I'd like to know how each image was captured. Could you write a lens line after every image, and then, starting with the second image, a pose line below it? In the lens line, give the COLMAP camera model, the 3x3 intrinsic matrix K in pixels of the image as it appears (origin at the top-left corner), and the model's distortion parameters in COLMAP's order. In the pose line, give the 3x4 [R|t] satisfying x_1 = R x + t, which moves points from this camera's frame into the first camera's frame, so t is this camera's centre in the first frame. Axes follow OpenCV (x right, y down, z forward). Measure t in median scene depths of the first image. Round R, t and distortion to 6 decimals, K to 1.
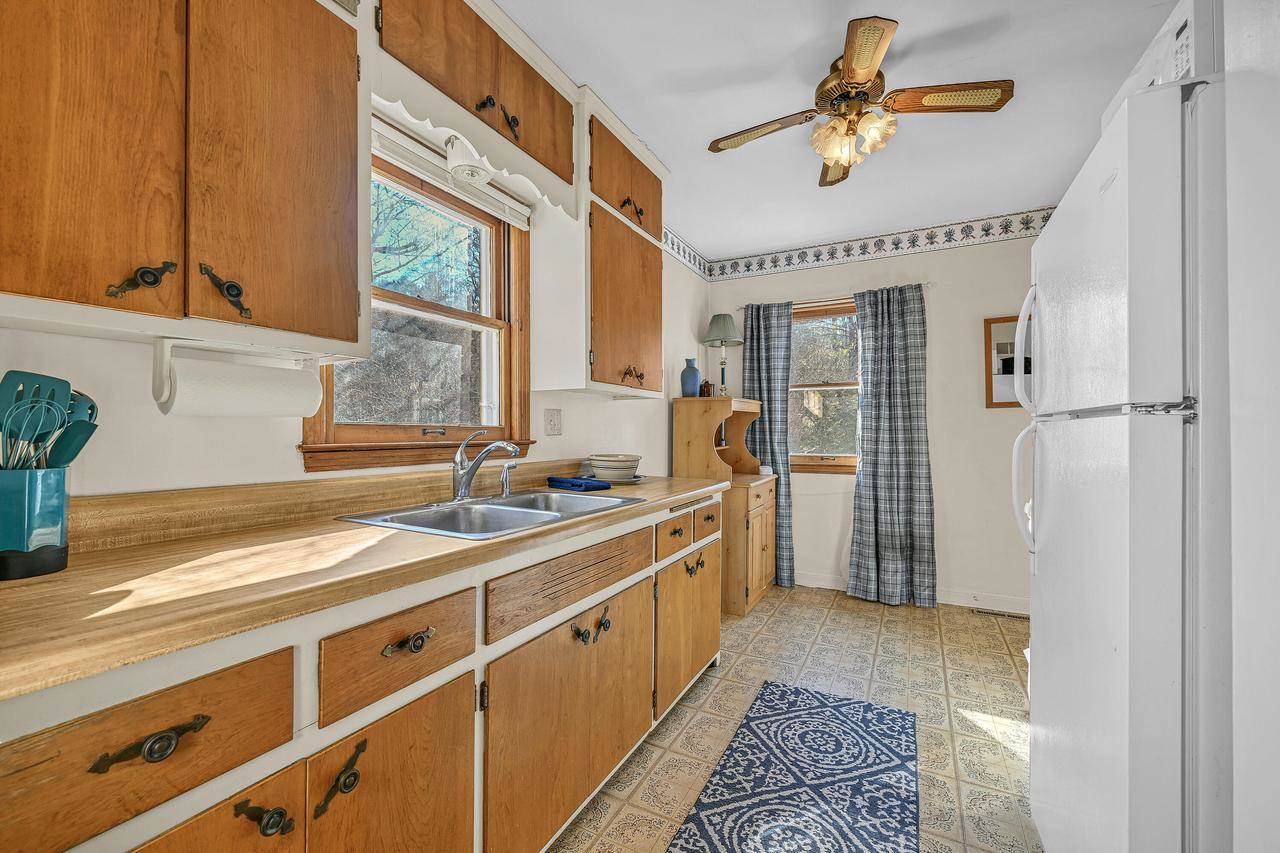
lens RADIAL K [[518.0, 0, 636.7], [0, 518.0, 430.4], [0, 0, 1]] dist [-0.013564, -0.000062]
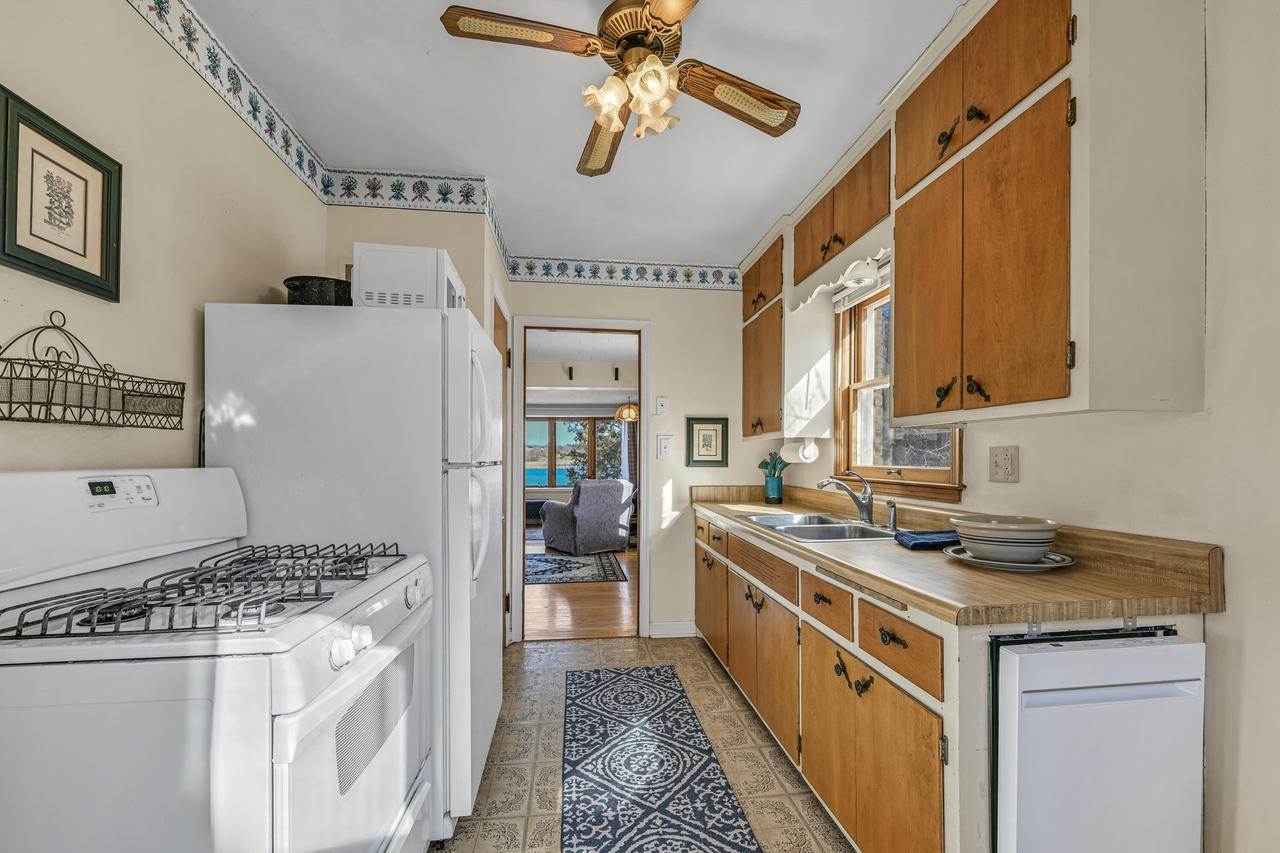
lens RADIAL K [[518.0, 0, 641.2], [0, 518.0, 456.6], [0, 0, 1]] dist [-0.000590, -0.000089]
pose [[-0.813481, -0.002980, -0.581584, 0.928913], [-0.000307, 0.999989, -0.004694, -0.030913], [0.581592, -0.003640, -0.813473, 1.758197]]
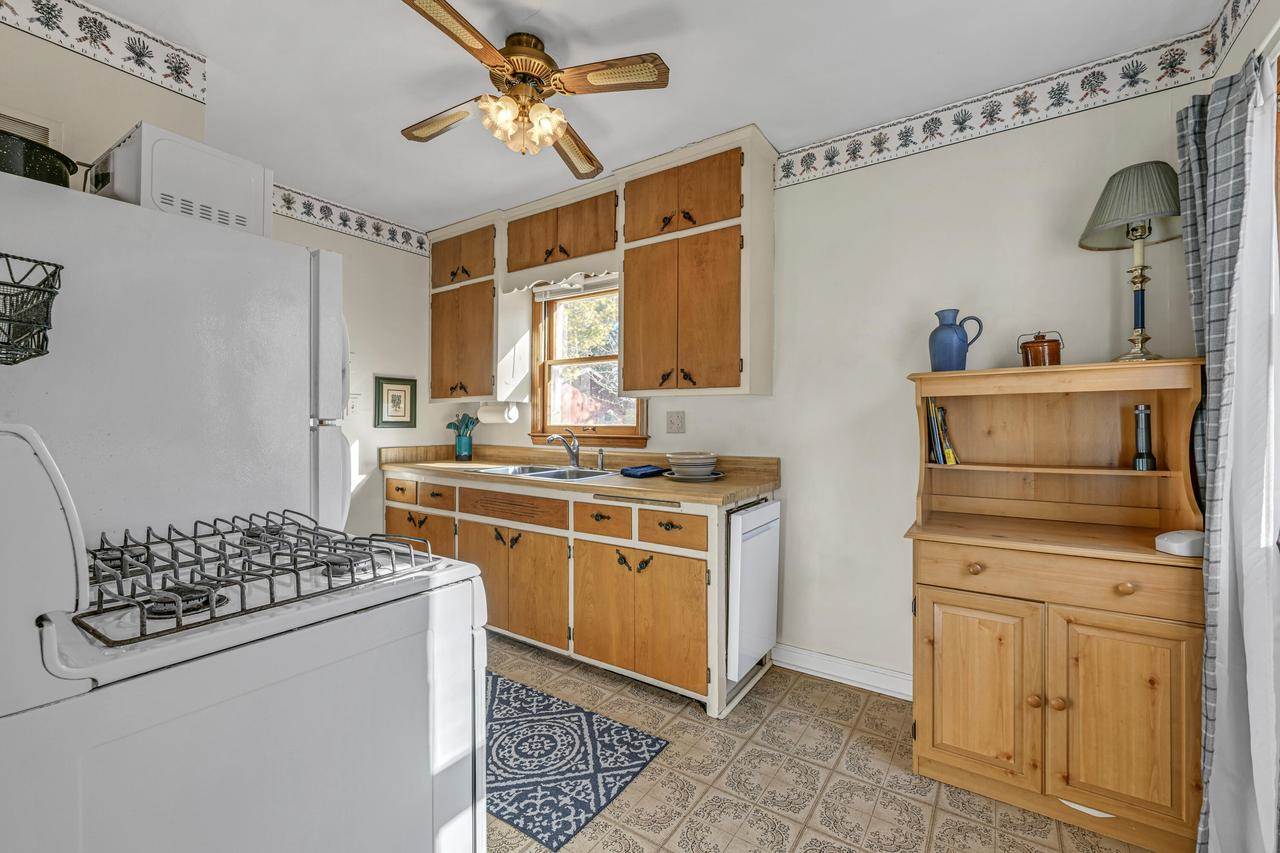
lens RADIAL K [[529.1, 0, 637.8], [0, 529.1, 421.6], [0, 0, 1]] dist [-0.000572, -0.000065]
pose [[-0.106475, -0.003491, -0.994309, 1.465238], [0.000159, 0.999994, -0.003528, -0.017170], [0.994315, -0.000534, -0.106474, 1.413610]]
